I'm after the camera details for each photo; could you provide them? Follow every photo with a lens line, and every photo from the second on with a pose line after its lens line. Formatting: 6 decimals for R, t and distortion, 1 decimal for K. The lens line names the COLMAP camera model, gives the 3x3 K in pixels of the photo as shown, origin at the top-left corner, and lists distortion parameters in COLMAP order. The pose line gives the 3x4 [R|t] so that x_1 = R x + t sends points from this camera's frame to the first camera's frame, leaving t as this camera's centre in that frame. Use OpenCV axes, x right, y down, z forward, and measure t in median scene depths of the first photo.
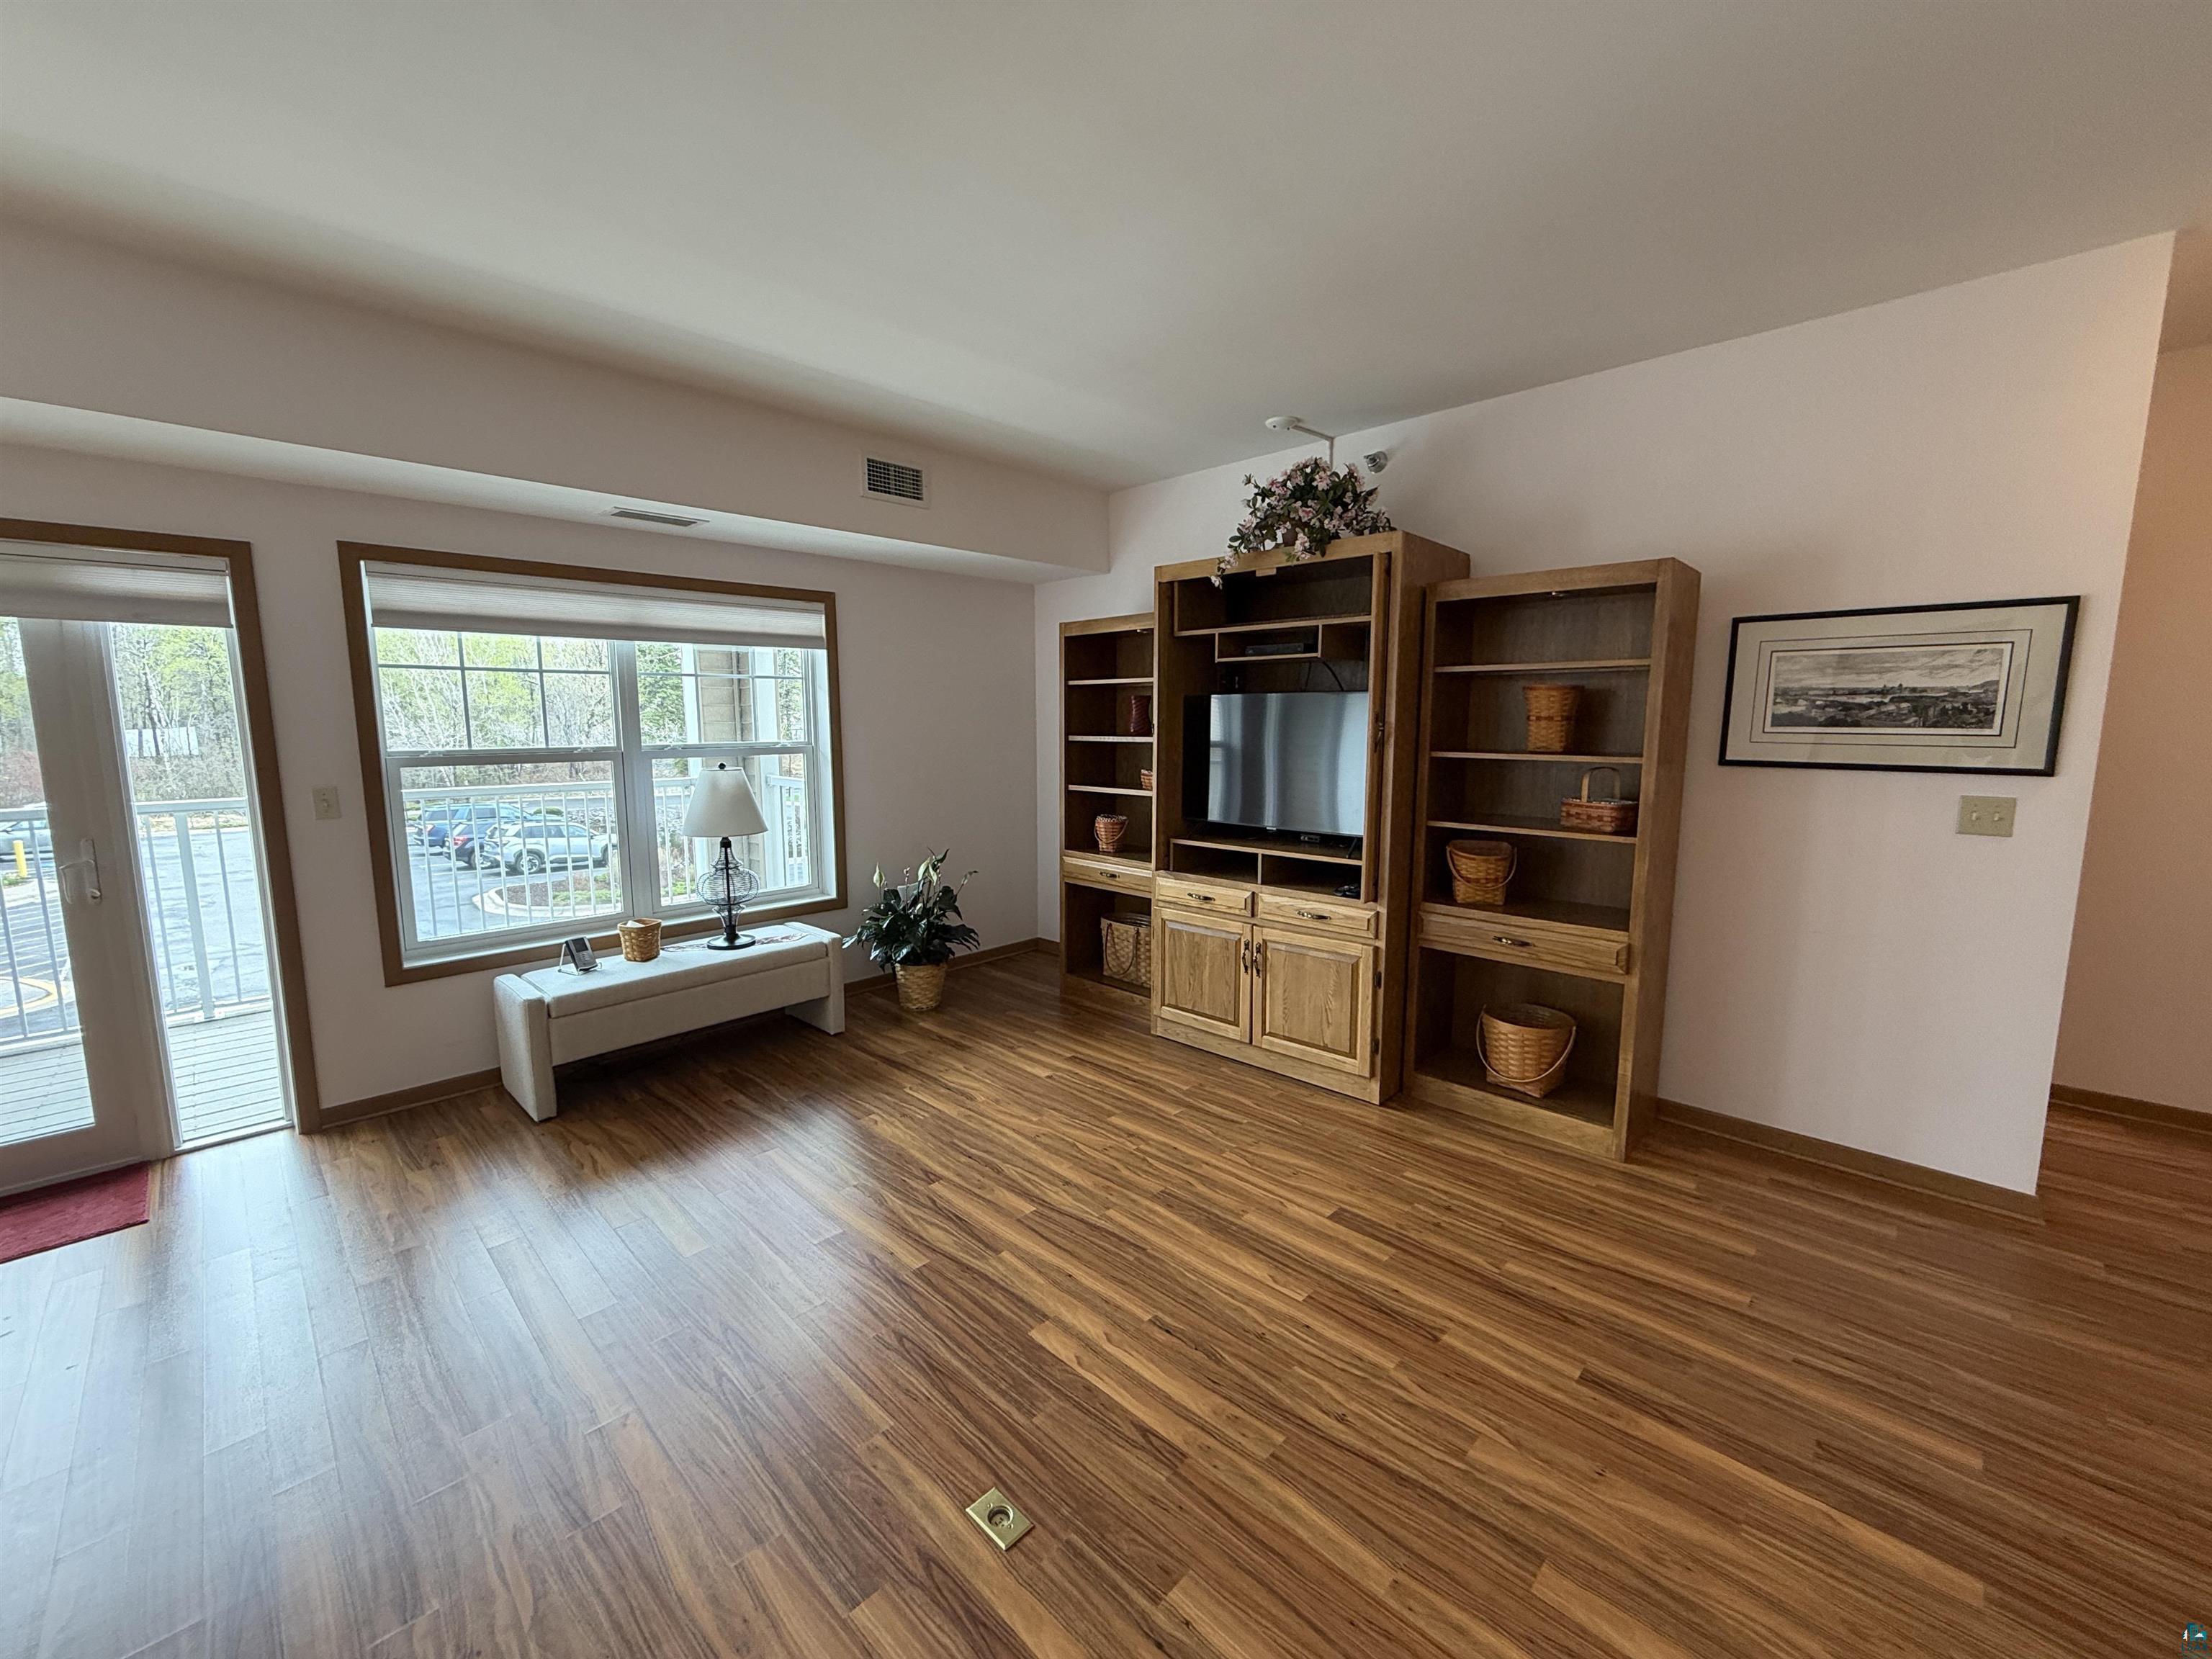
lens RADIAL K [[881.1, 0, 1098.6], [0, 881.1, 829.8], [0, 0, 1]] dist [-0.000383, 0.000098]
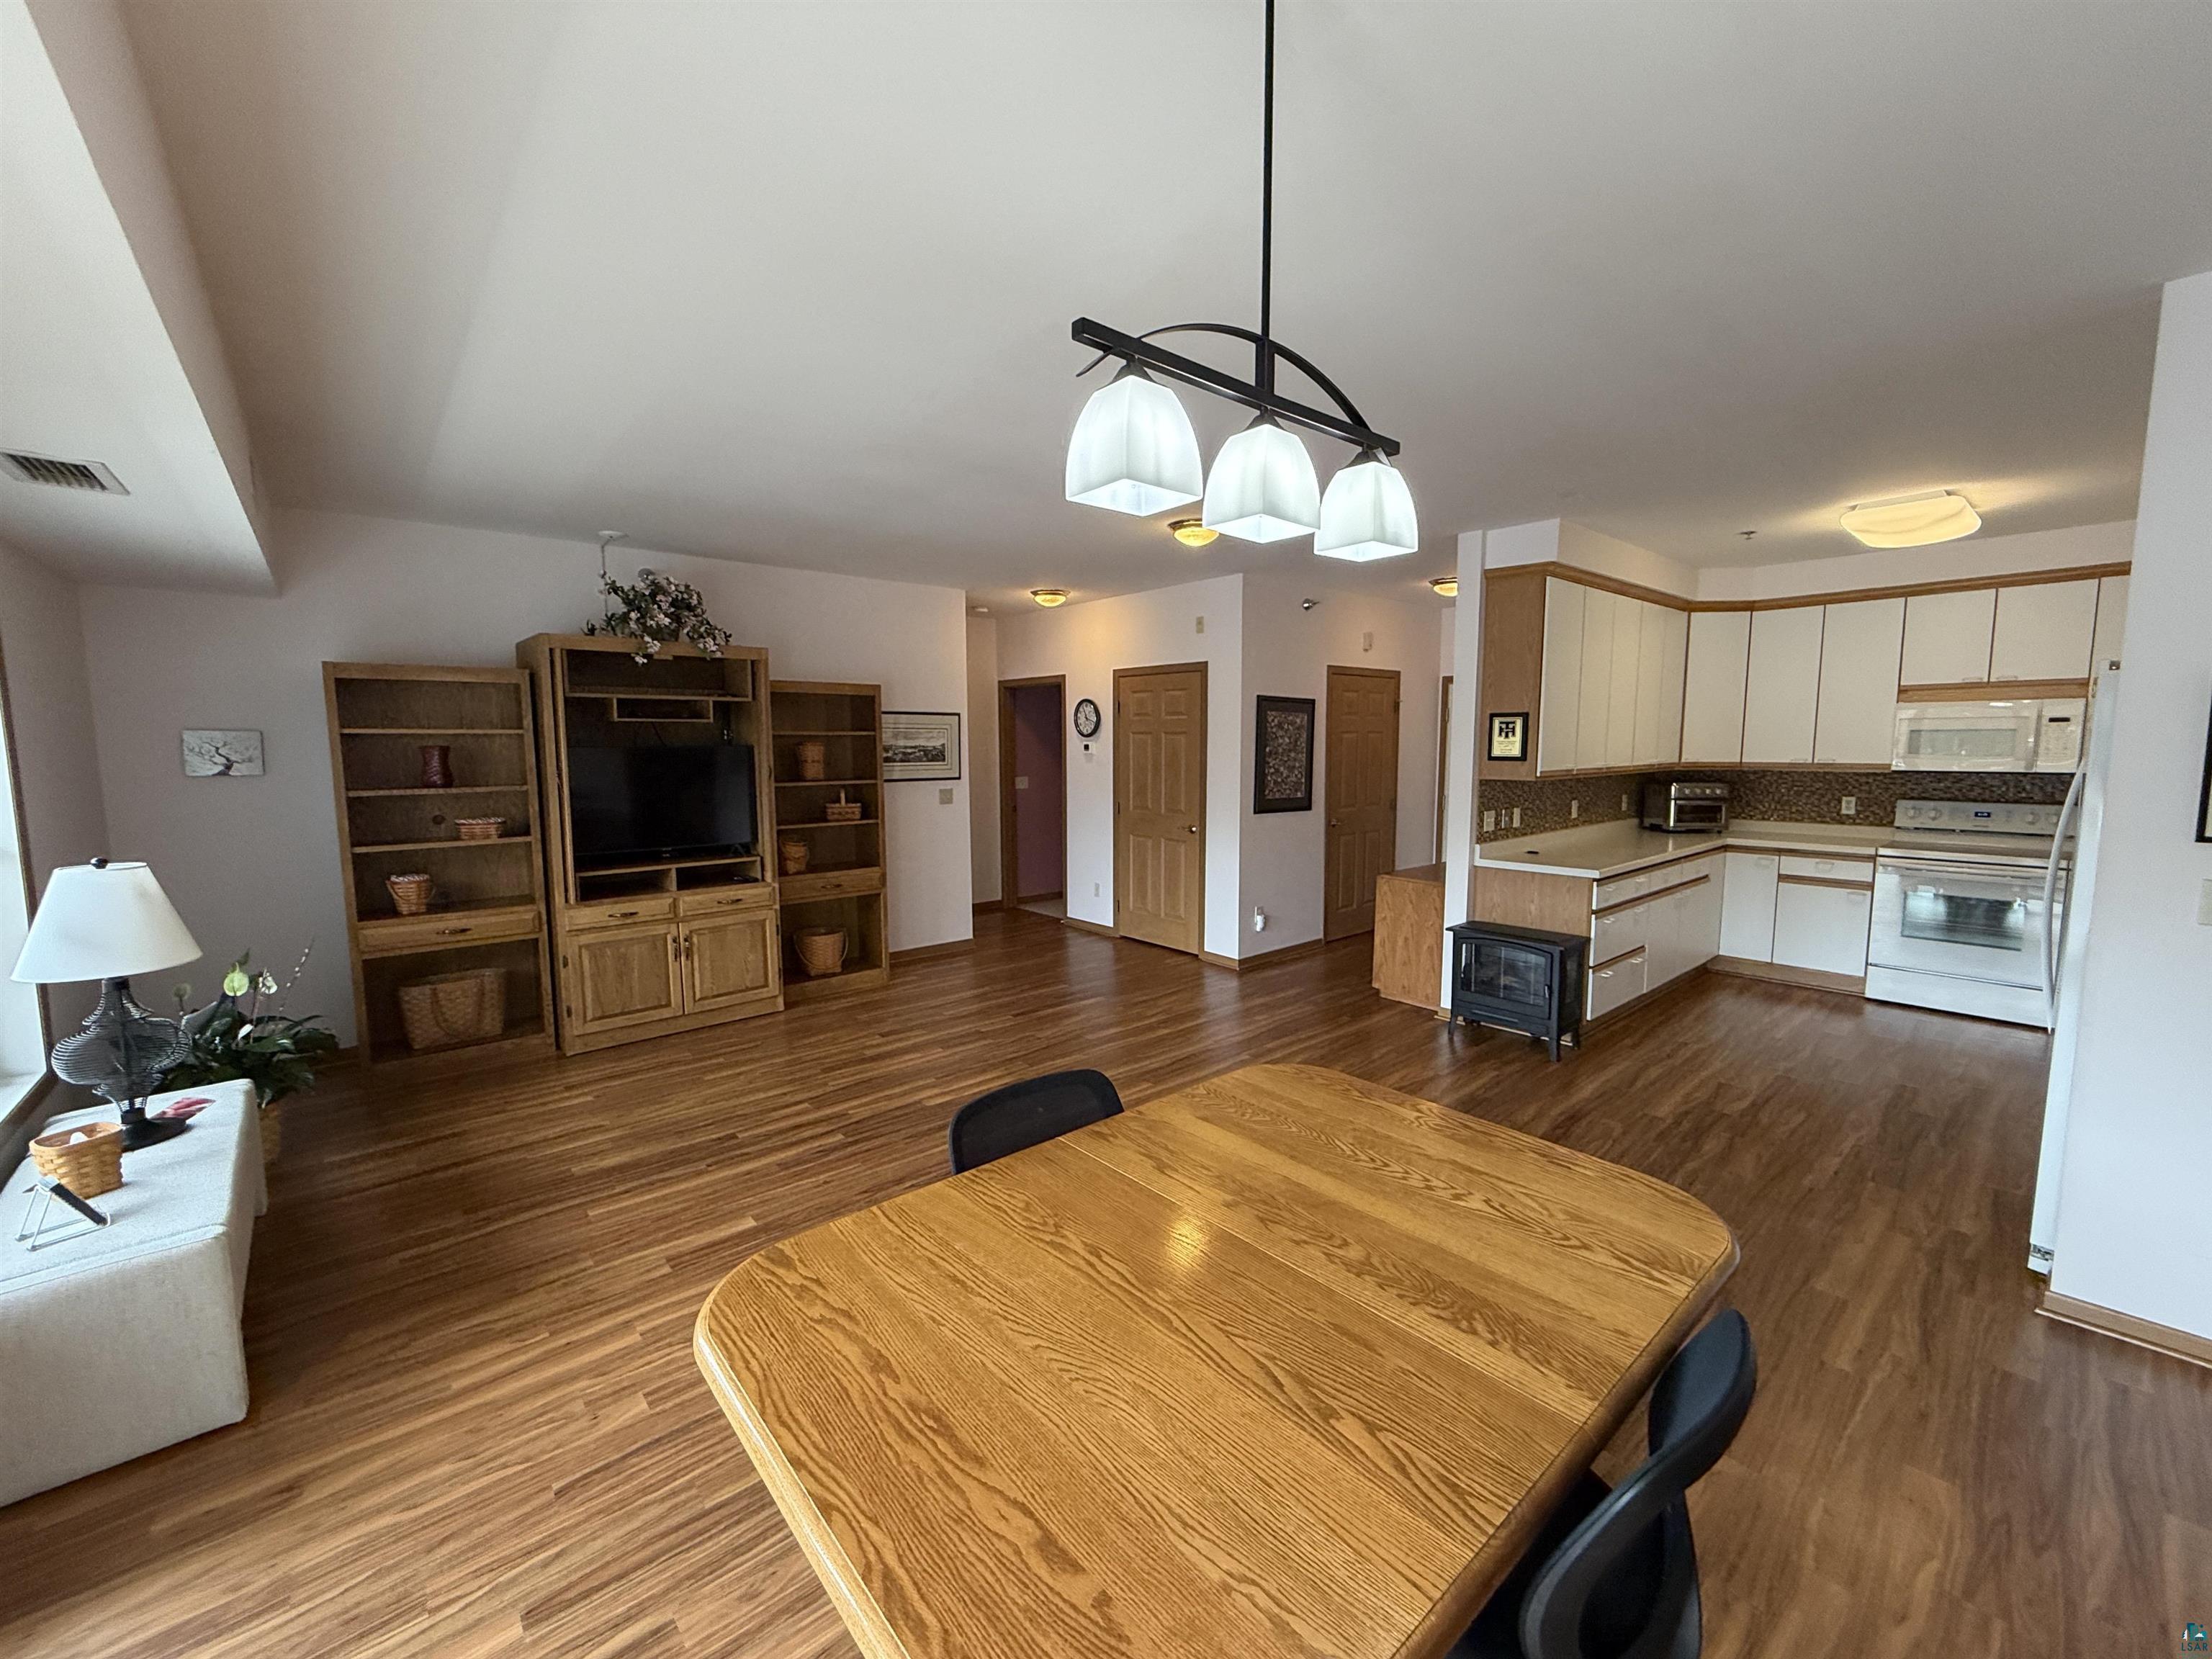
lens RADIAL K [[881.1, 0, 1096.9], [0, 881.1, 830.8], [0, 0, 1]] dist [-0.000383, 0.000098]
pose [[0.084778, -0.100602, 0.991308, -1.206718], [0.131732, 0.987288, 0.088929, -0.070272], [-0.987653, 0.123048, 0.096953, 0.275548]]
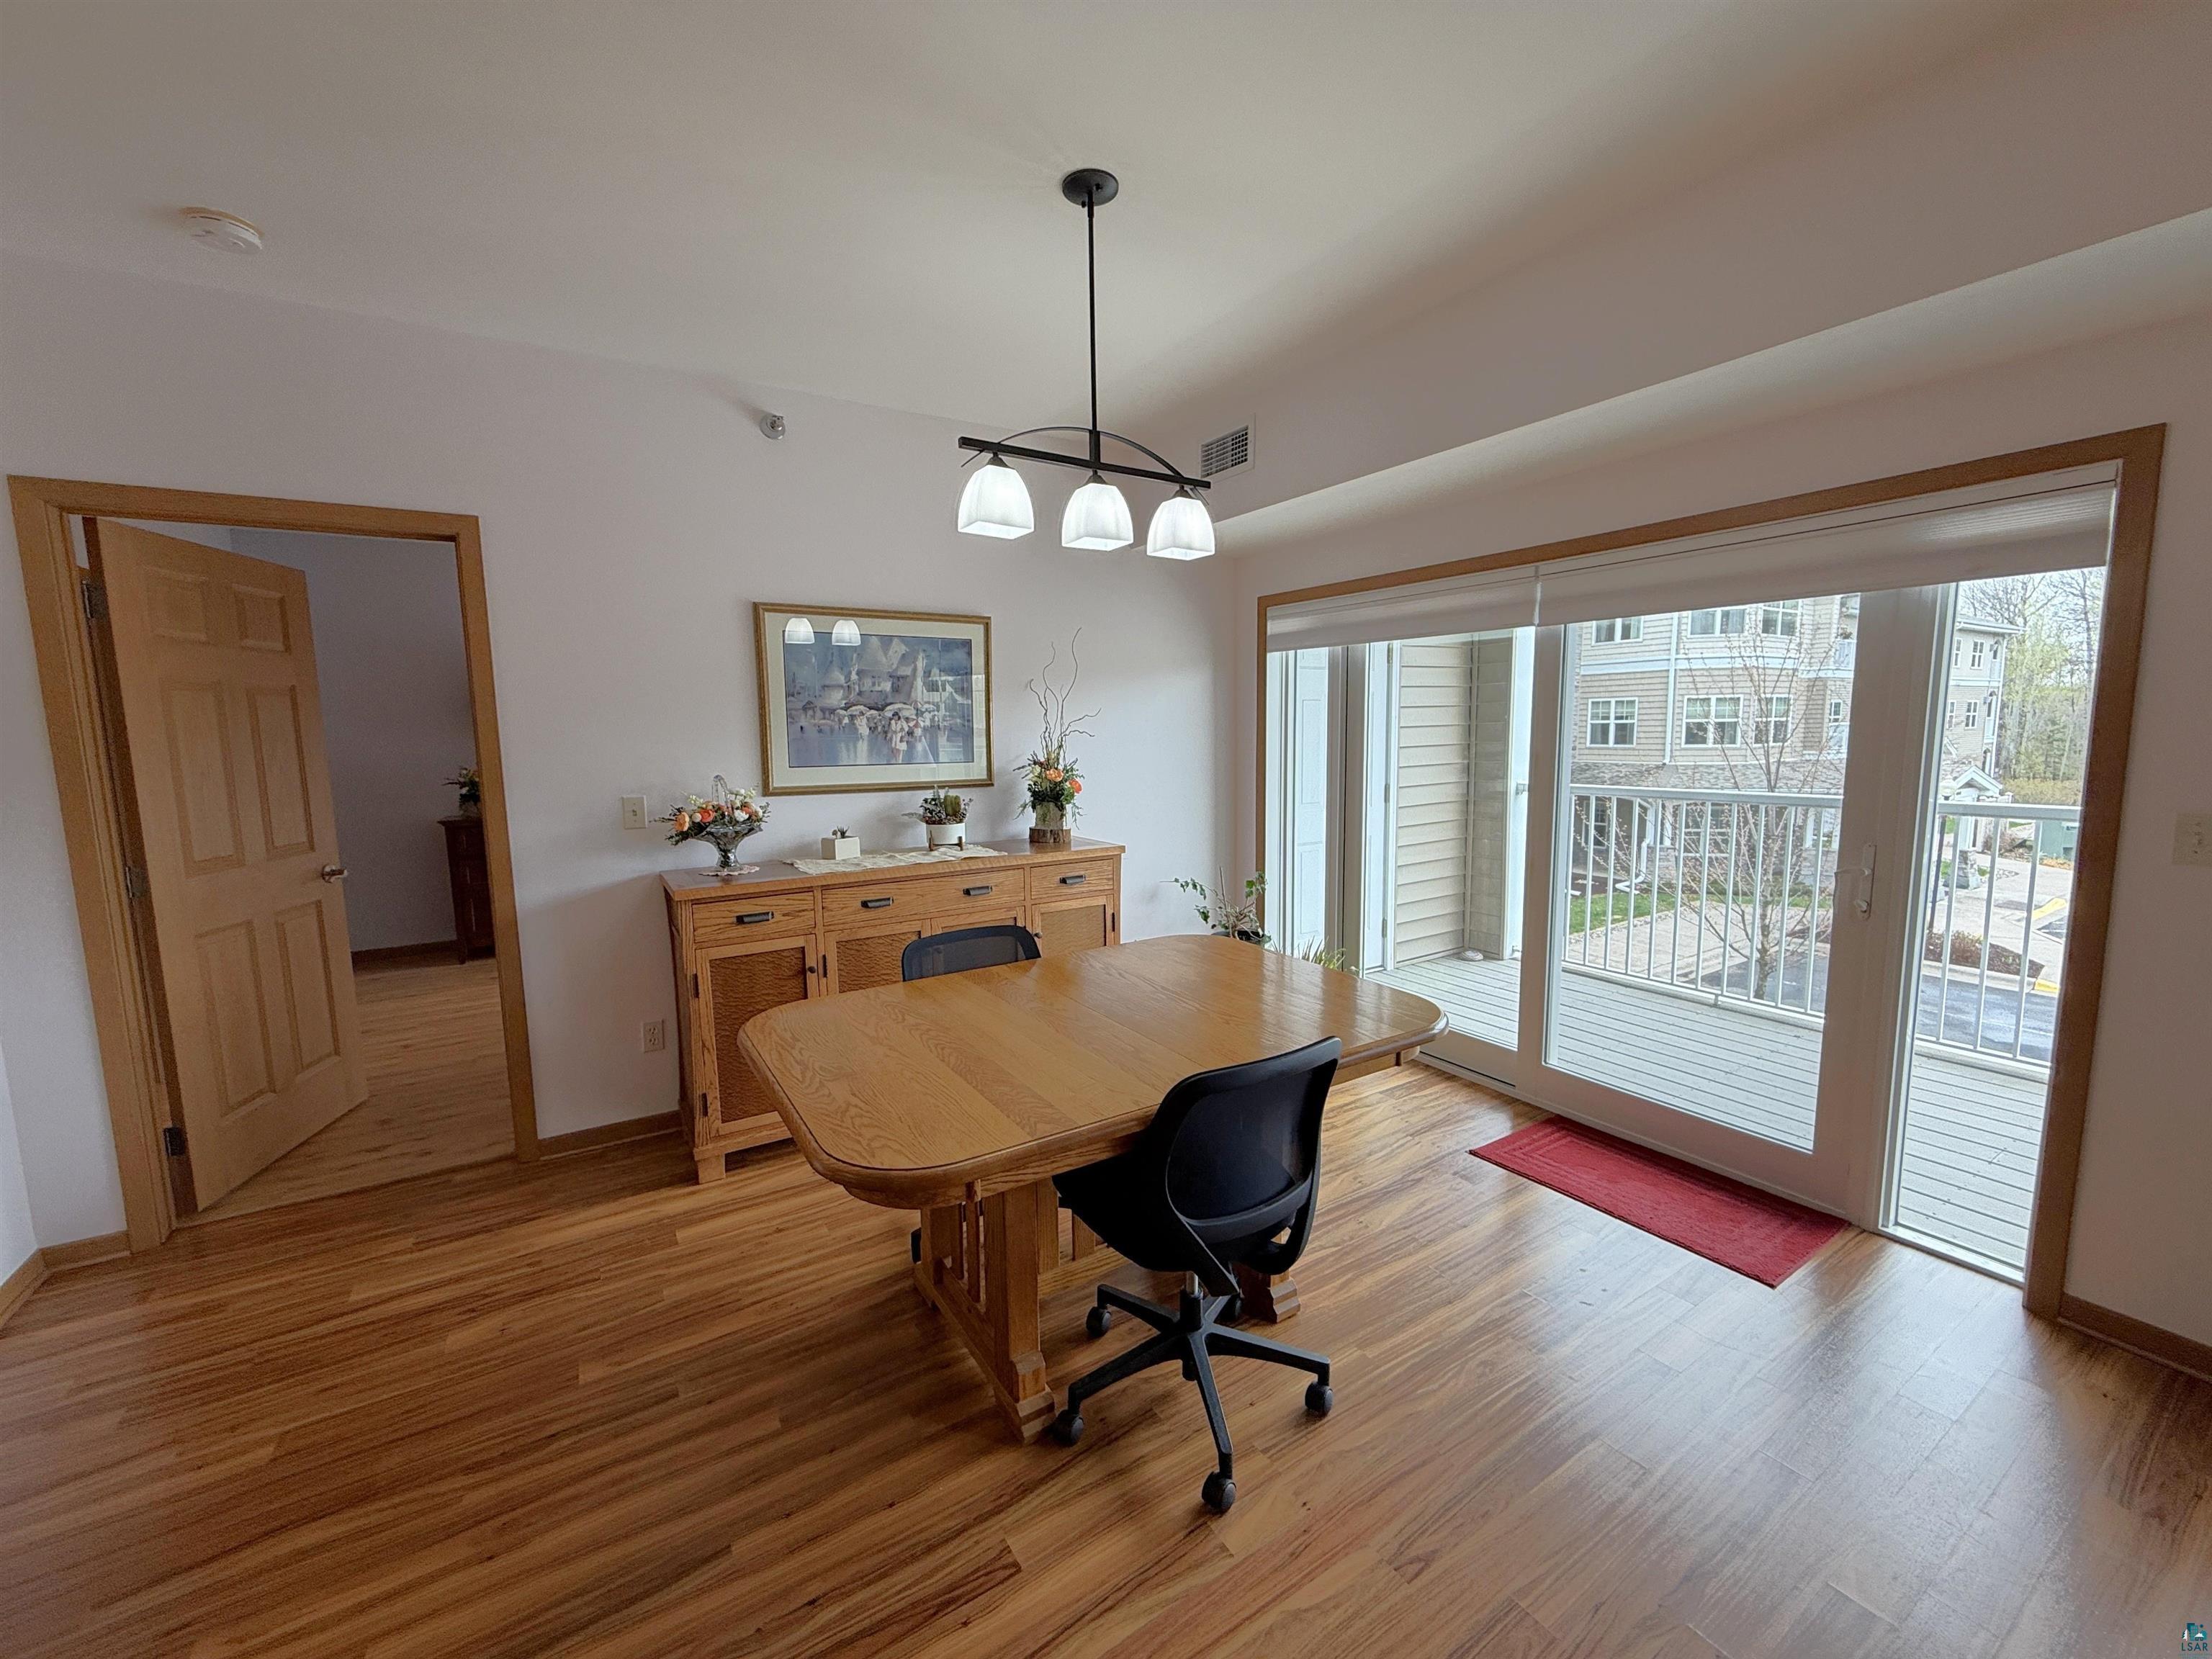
lens RADIAL K [[881.1, 0, 1095.9], [0, 881.1, 830.2], [0, 0, 1]] dist [-0.000383, 0.000098]
pose [[-0.236813, 0.121508, -0.963927, -0.116667], [-0.106041, 0.982989, 0.149963, -0.045668], [0.965751, 0.137729, -0.219900, 0.398758]]
